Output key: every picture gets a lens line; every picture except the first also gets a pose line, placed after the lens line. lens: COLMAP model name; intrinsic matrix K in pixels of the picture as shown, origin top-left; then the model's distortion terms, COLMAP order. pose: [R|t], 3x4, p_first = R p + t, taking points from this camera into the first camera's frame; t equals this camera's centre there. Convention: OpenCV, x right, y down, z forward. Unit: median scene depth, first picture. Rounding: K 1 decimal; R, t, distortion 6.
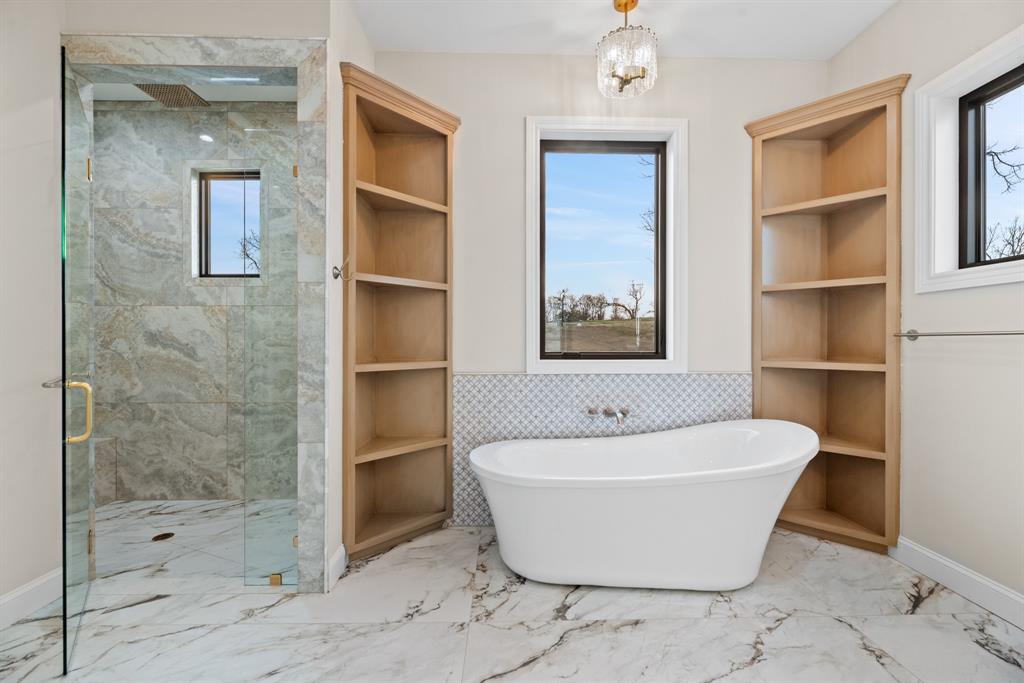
lens RADIAL K [[420.4, 0, 510.4], [0, 420.4, 345.5], [0, 0, 1]] dist [-0.002646, 0.000680]
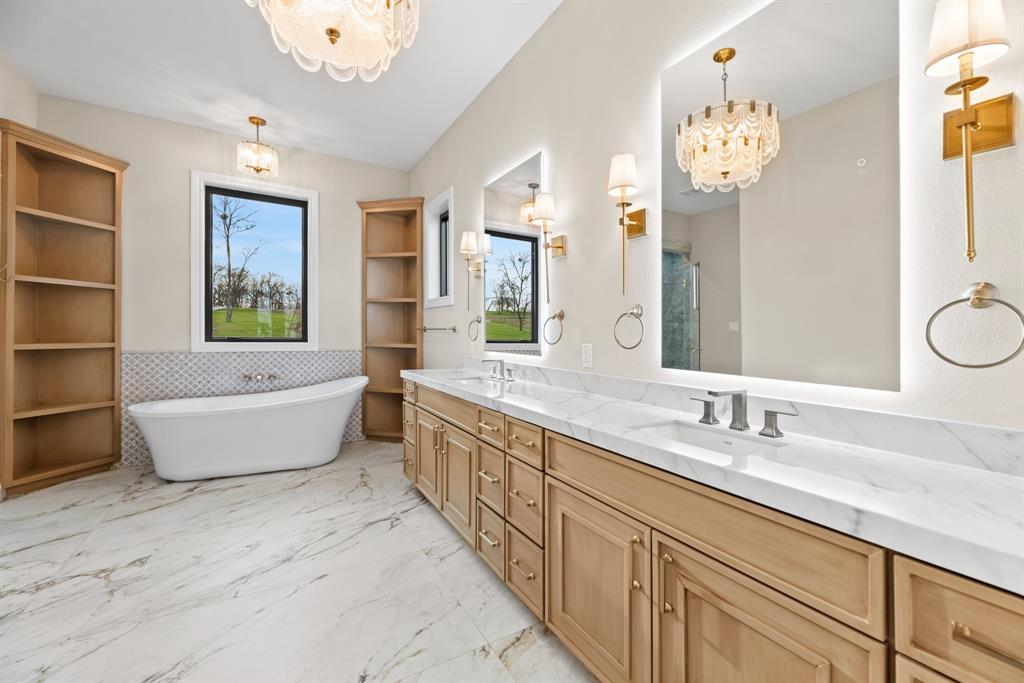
lens RADIAL K [[420.4, 0, 516.8], [0, 420.4, 337.7], [0, 0, 1]] dist [-0.002646, 0.000680]
pose [[0.865553, 0.007442, 0.500762, 0.278035], [-0.011424, 0.999923, 0.004886, 0.000259], [-0.500687, -0.009950, 0.865571, -0.764630]]
